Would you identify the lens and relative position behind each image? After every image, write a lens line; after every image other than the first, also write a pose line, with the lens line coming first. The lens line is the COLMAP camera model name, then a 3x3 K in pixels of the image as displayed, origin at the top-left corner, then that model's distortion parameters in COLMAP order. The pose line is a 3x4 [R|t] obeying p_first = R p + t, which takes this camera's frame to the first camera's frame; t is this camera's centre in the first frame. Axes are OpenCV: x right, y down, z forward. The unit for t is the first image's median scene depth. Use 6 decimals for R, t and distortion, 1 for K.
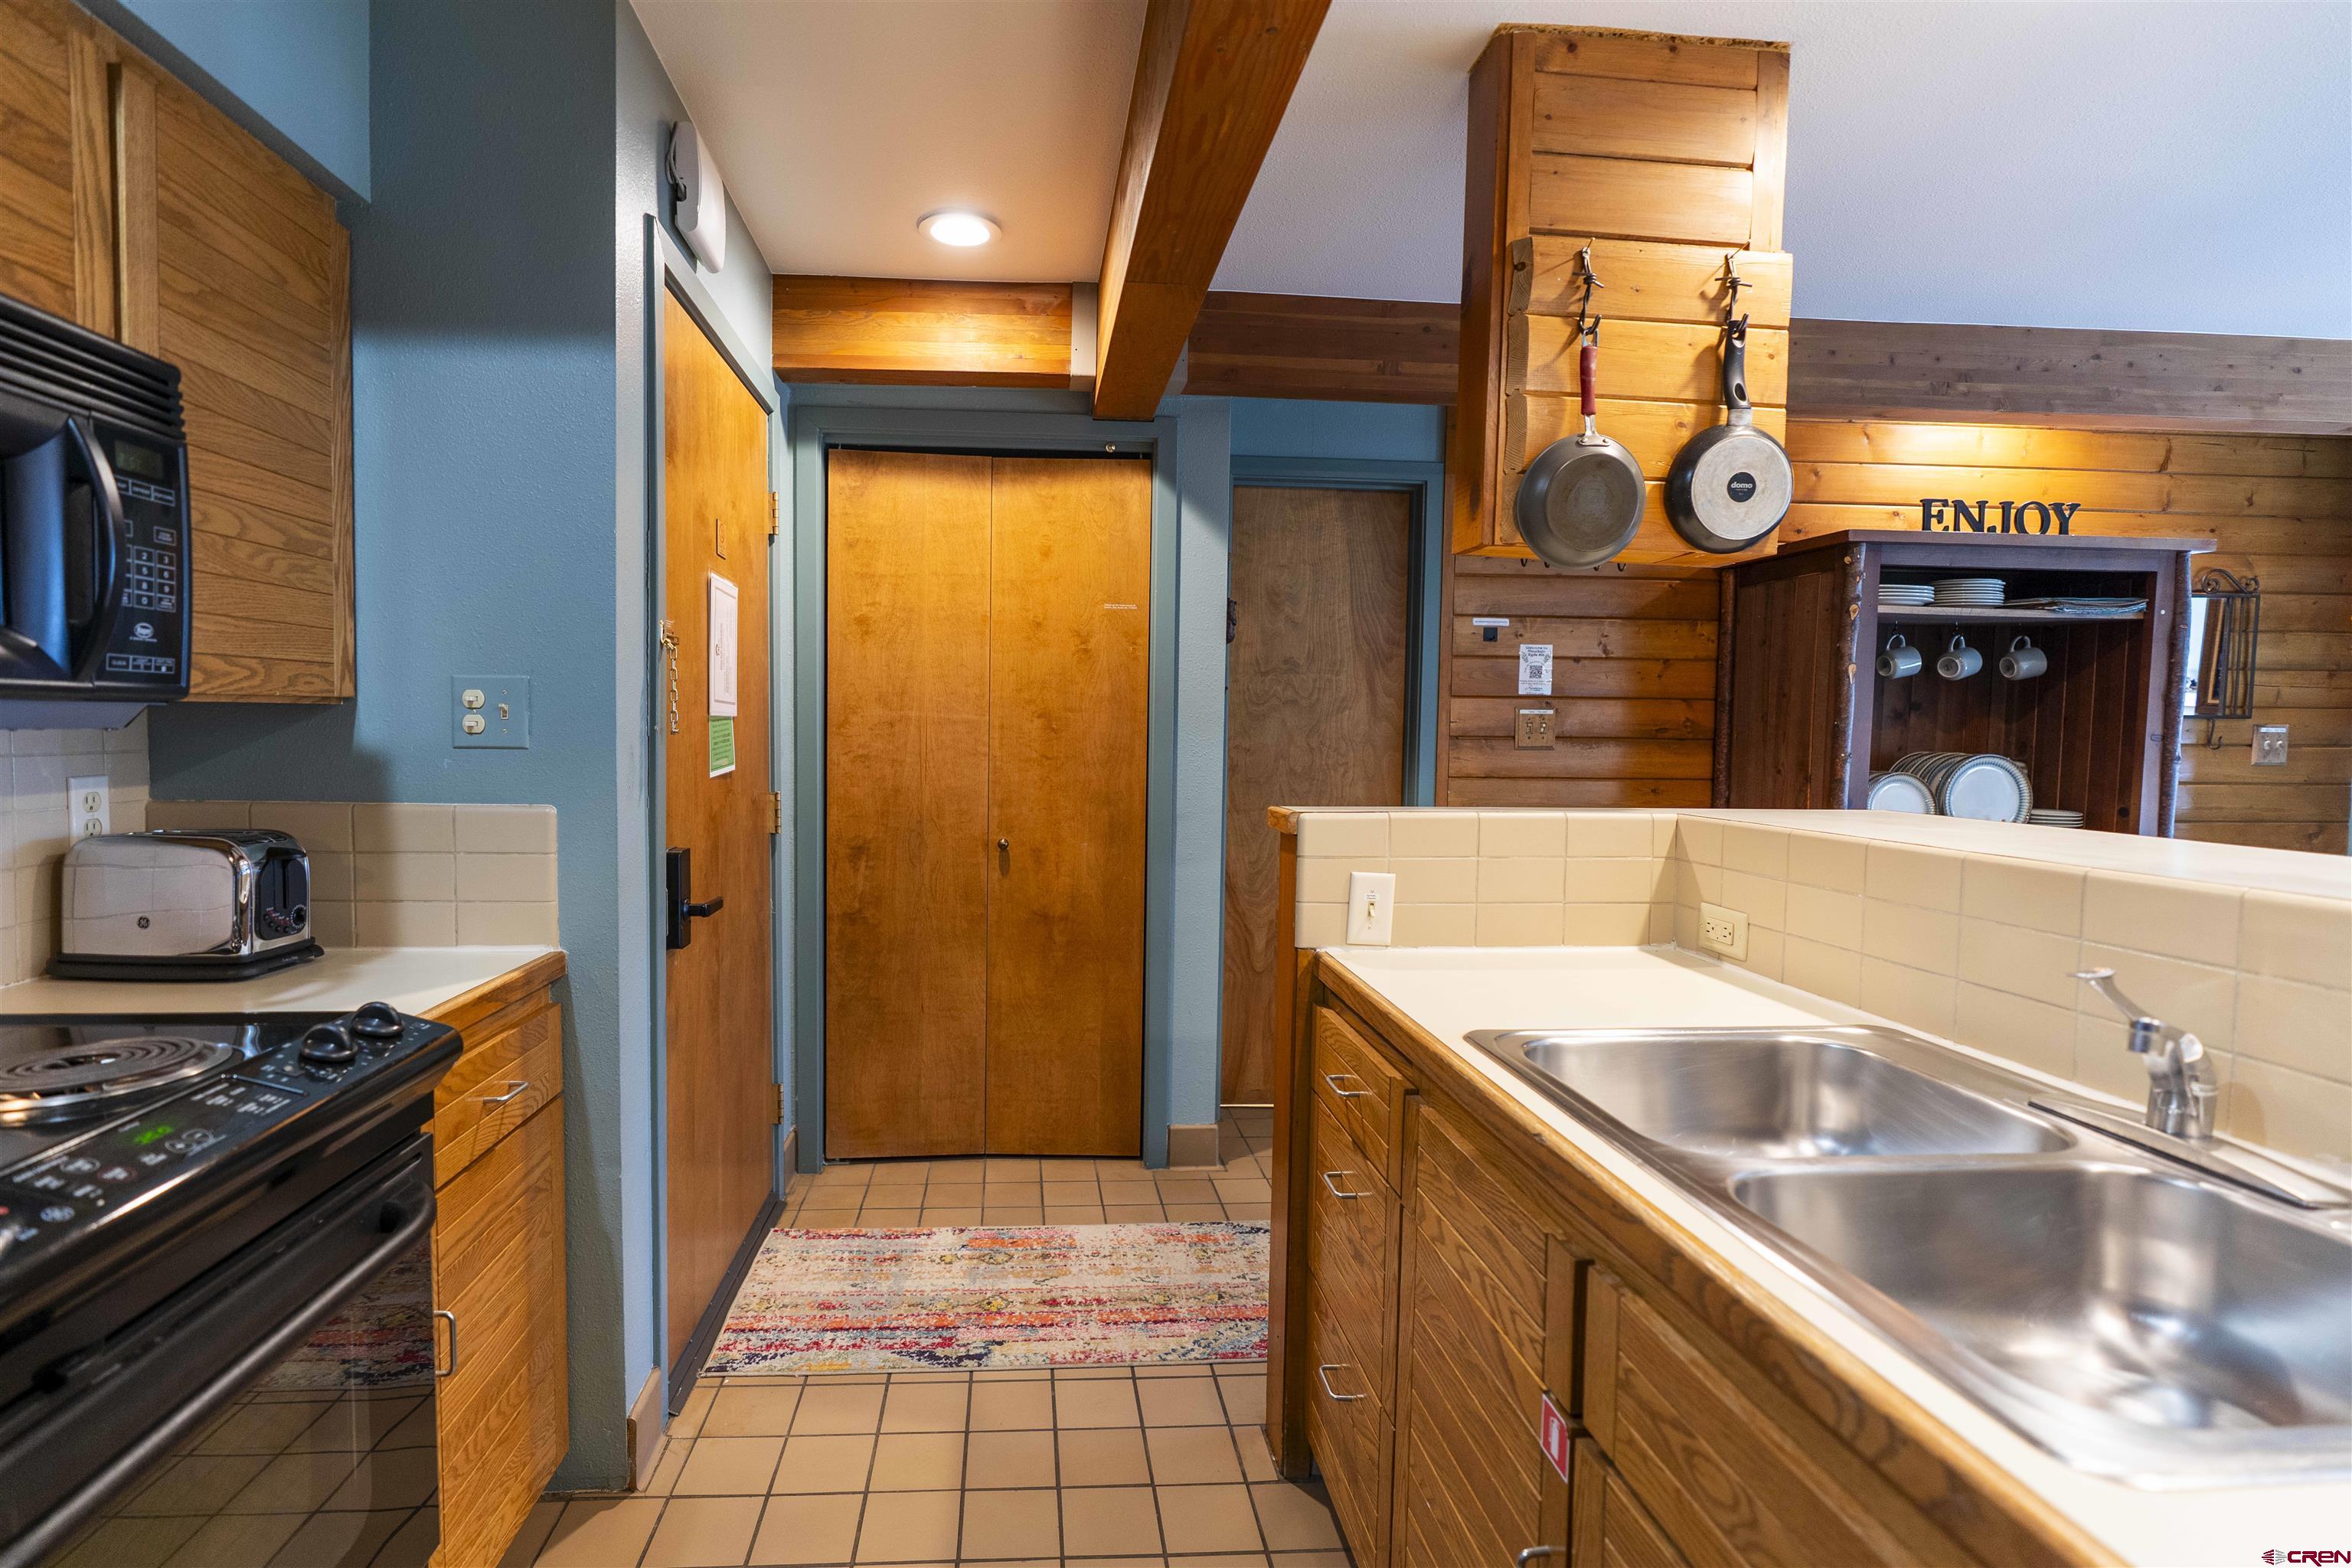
lens RADIAL K [[1117.7, 0, 1103.7], [0, 1117.7, 781.9], [0, 0, 1]] dist [-0.000610, 0.001809]
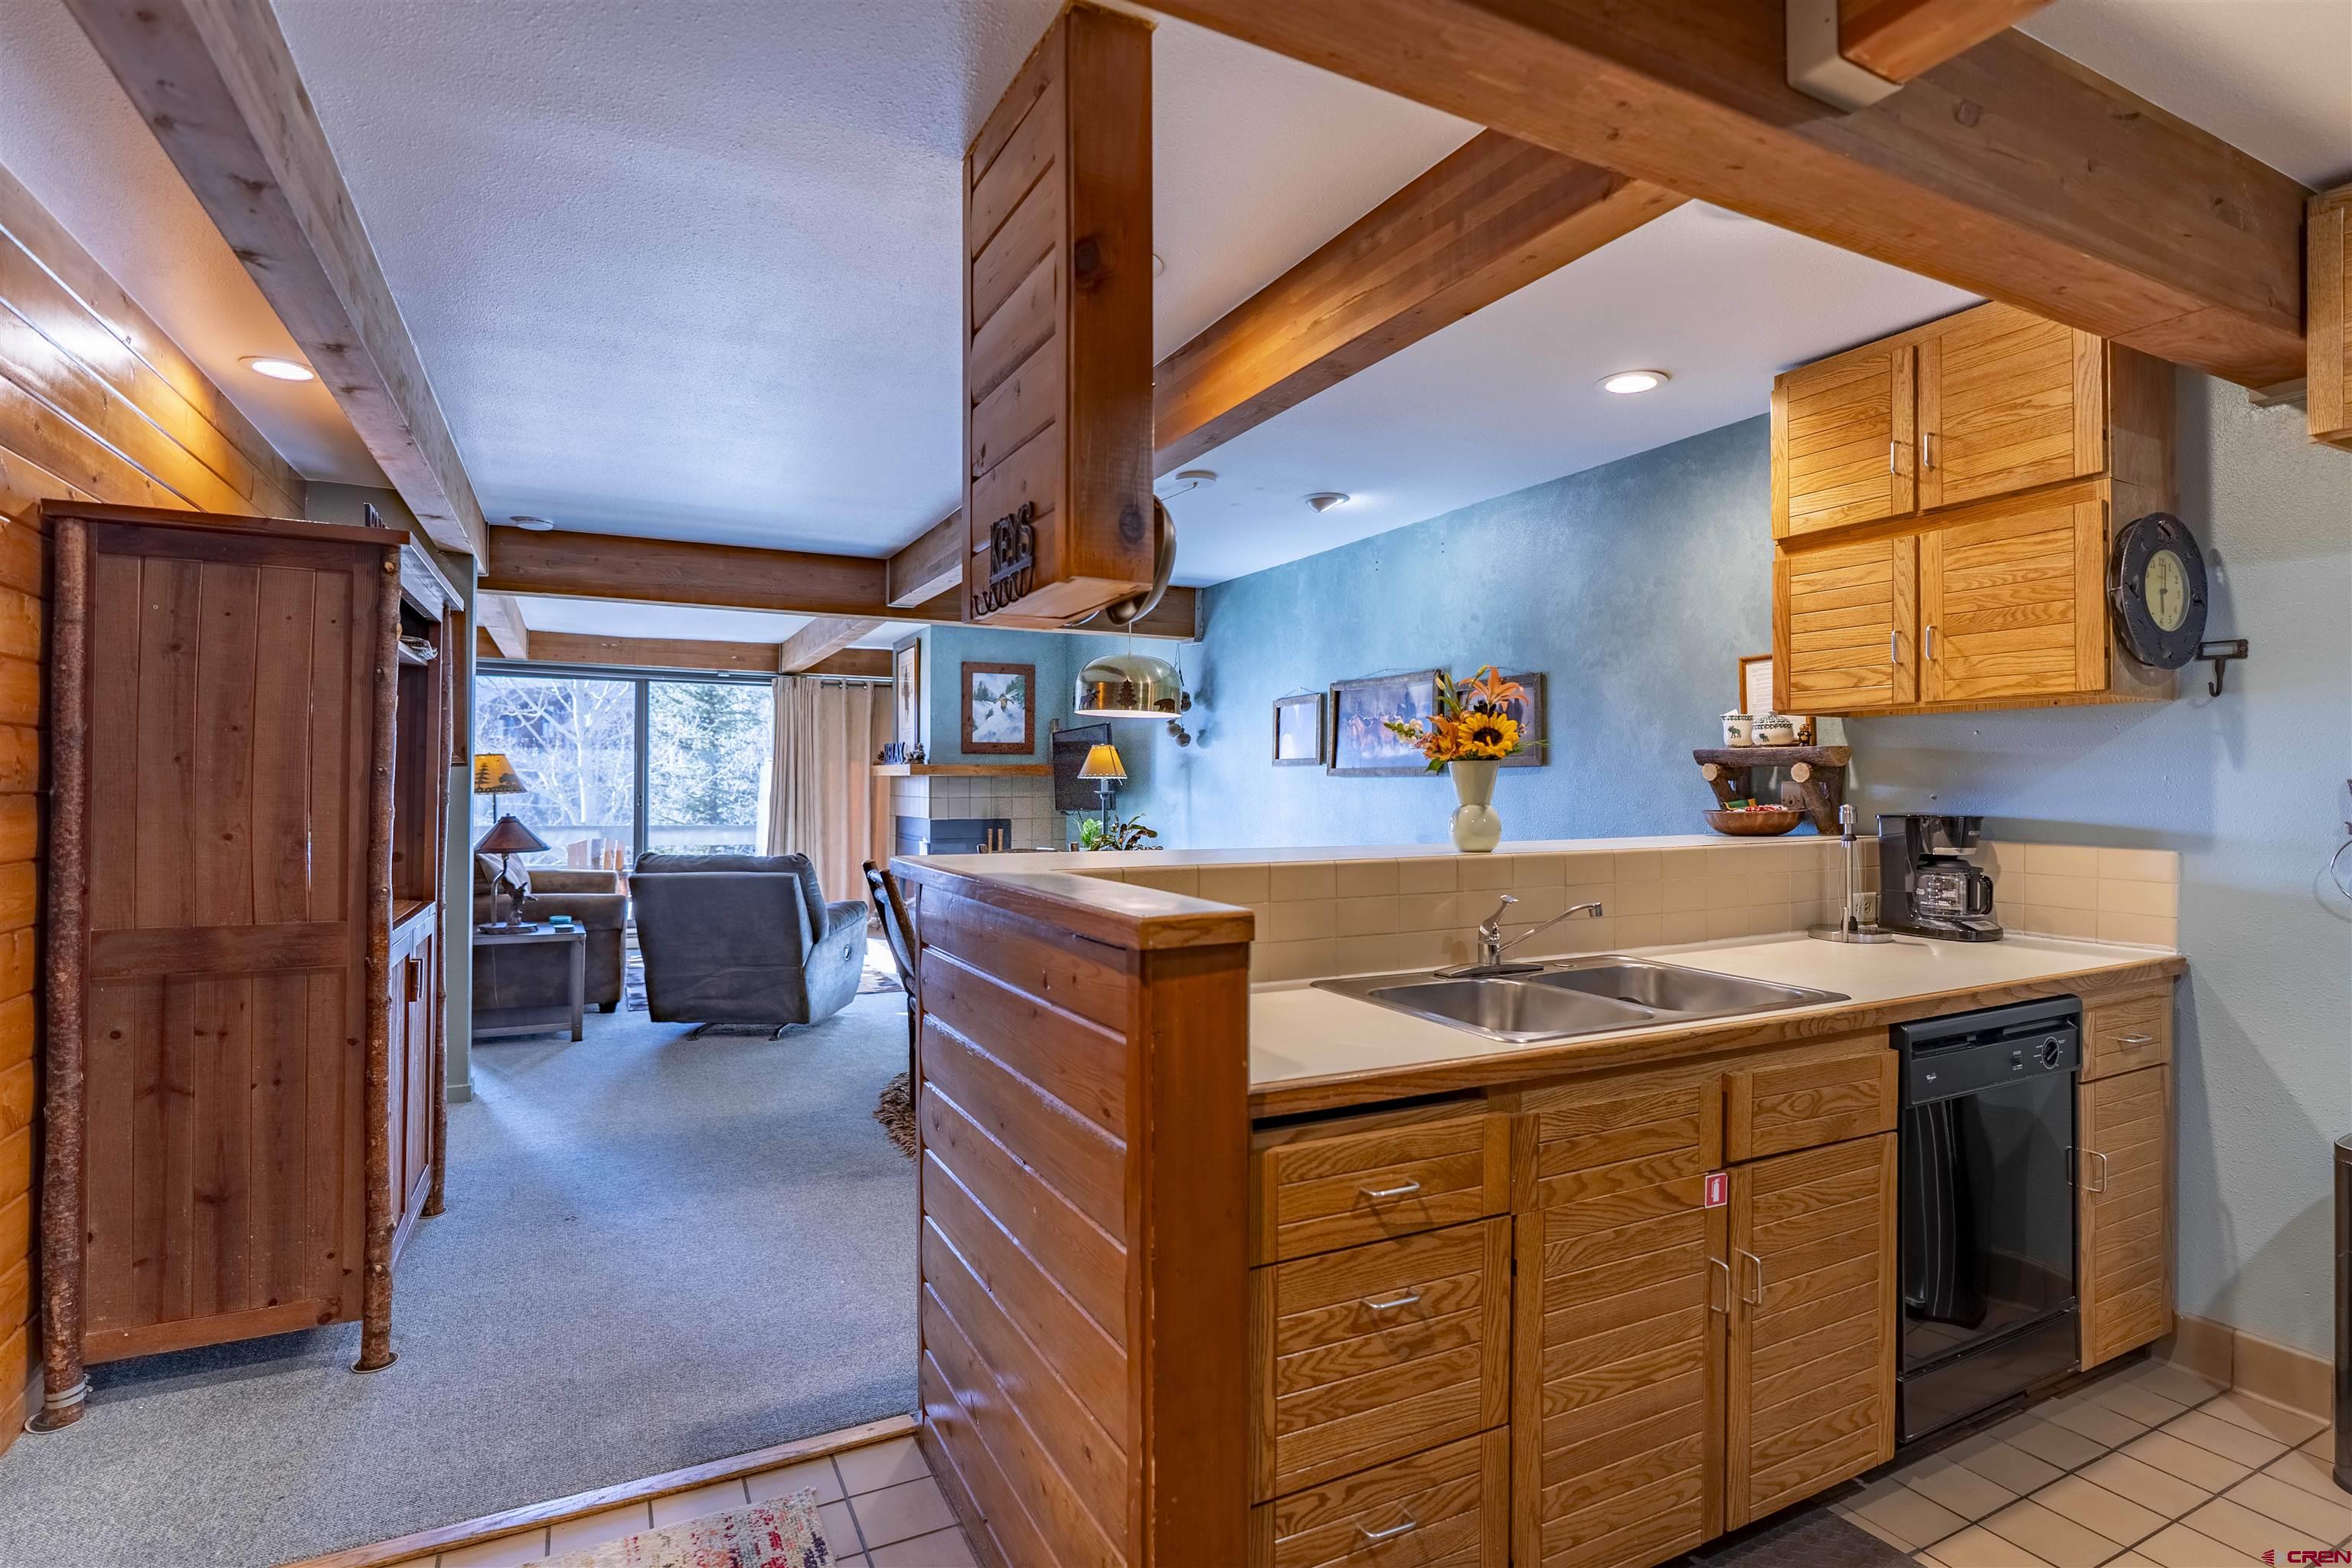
lens RADIAL K [[1145.5, 0, 1174.7], [0, 1145.5, 778.6], [0, 0, 1]] dist [-0.003534, 0.001322]
pose [[-0.389769, -0.011069, 0.920846, -0.294240], [0.034946, 0.999030, 0.026801, -0.046482], [-0.920249, 0.042626, -0.389004, 0.768389]]
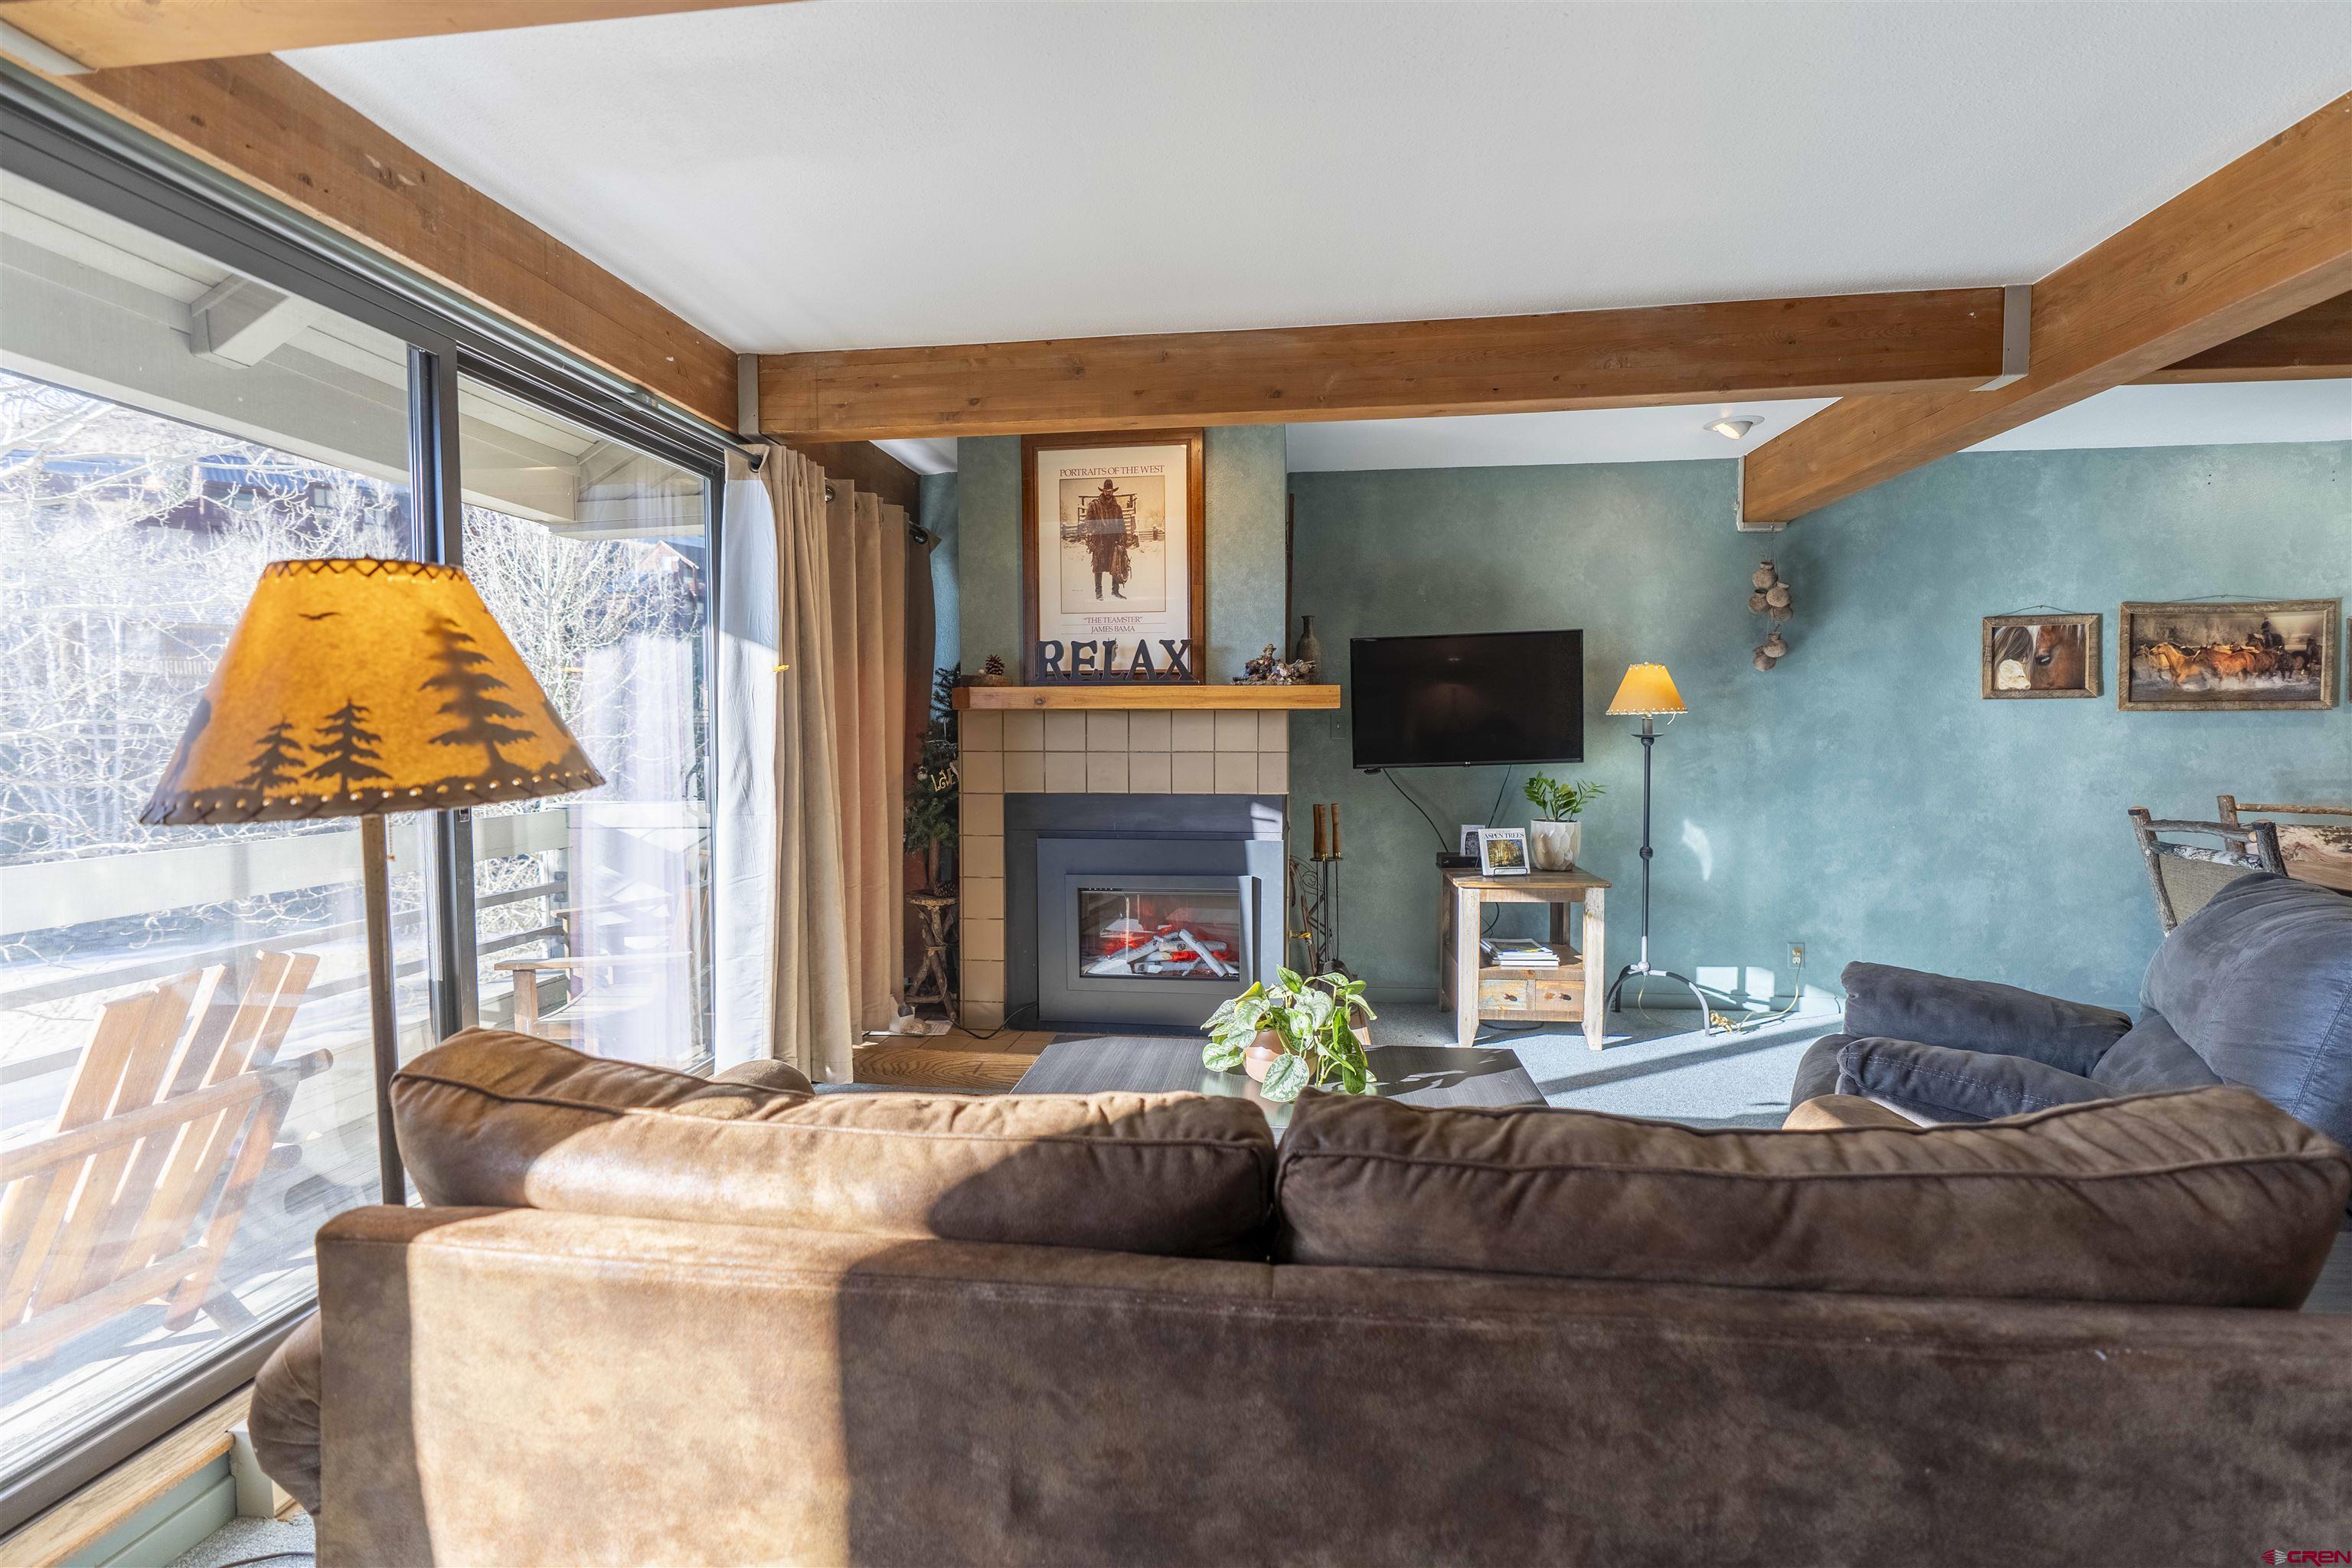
lens RADIAL K [[1061.8, 0, 1169.7], [0, 1061.8, 778.3], [0, 0, 1]] dist [-0.011025, 0.003941]
pose [[-0.981265, -0.019026, 0.191720, 2.125534], [0.000247, 0.994987, 0.100007, -0.046666], [-0.192662, 0.098181, -0.976341, 1.479823]]
